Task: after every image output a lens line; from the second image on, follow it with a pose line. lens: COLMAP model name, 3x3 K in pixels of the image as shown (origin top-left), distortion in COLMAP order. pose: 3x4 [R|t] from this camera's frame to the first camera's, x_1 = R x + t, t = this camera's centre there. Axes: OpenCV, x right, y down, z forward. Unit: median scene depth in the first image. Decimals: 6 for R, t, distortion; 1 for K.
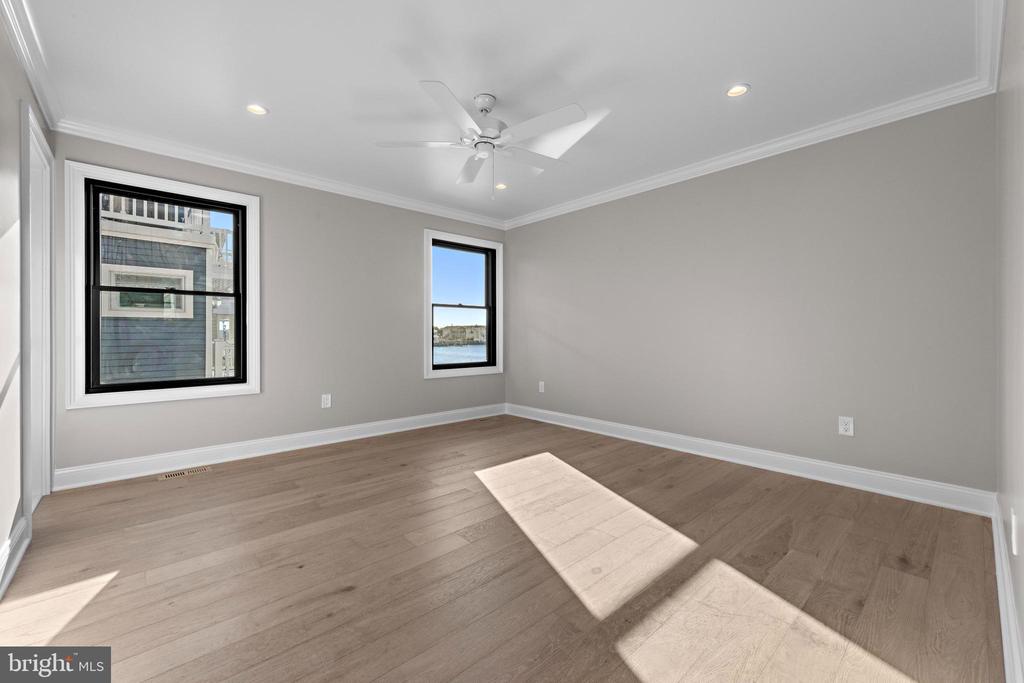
lens RADIAL K [[416.4, 0, 516.0], [0, 416.4, 335.4], [0, 0, 1]] dist [0.000012, -0.000001]
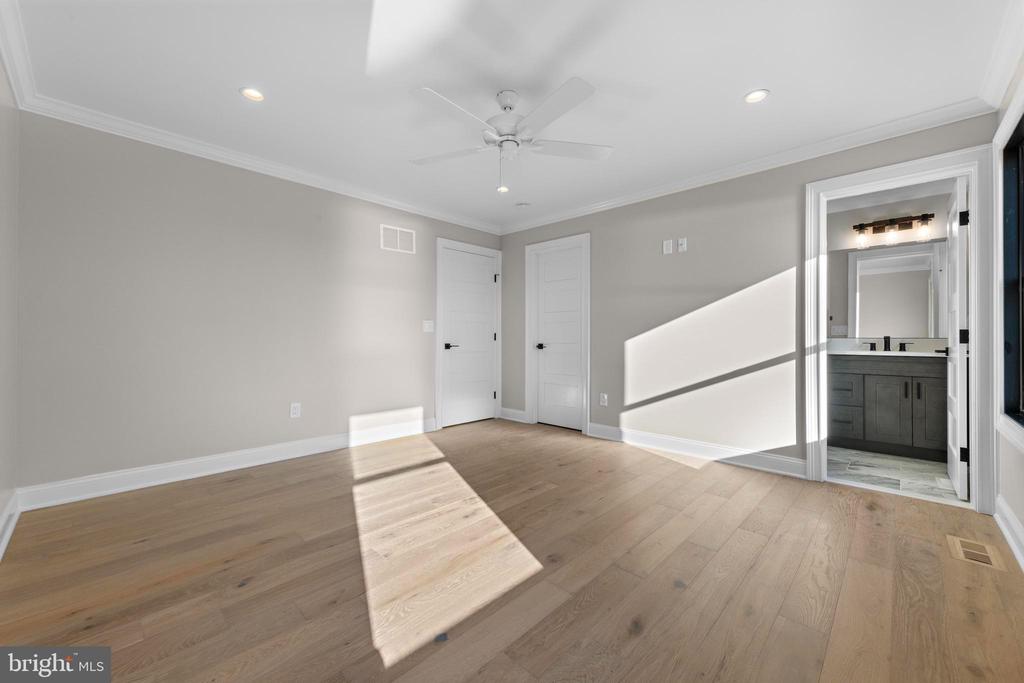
lens RADIAL K [[389.9, 0, 511.1], [0, 389.9, 336.9], [0, 0, 1]] dist [-0.000592, -0.000244]
pose [[-0.998272, -0.001658, -0.058738, -0.035207], [-0.001641, 0.999999, -0.000337, -0.008166], [0.058738, -0.000240, -0.998273, 2.048646]]
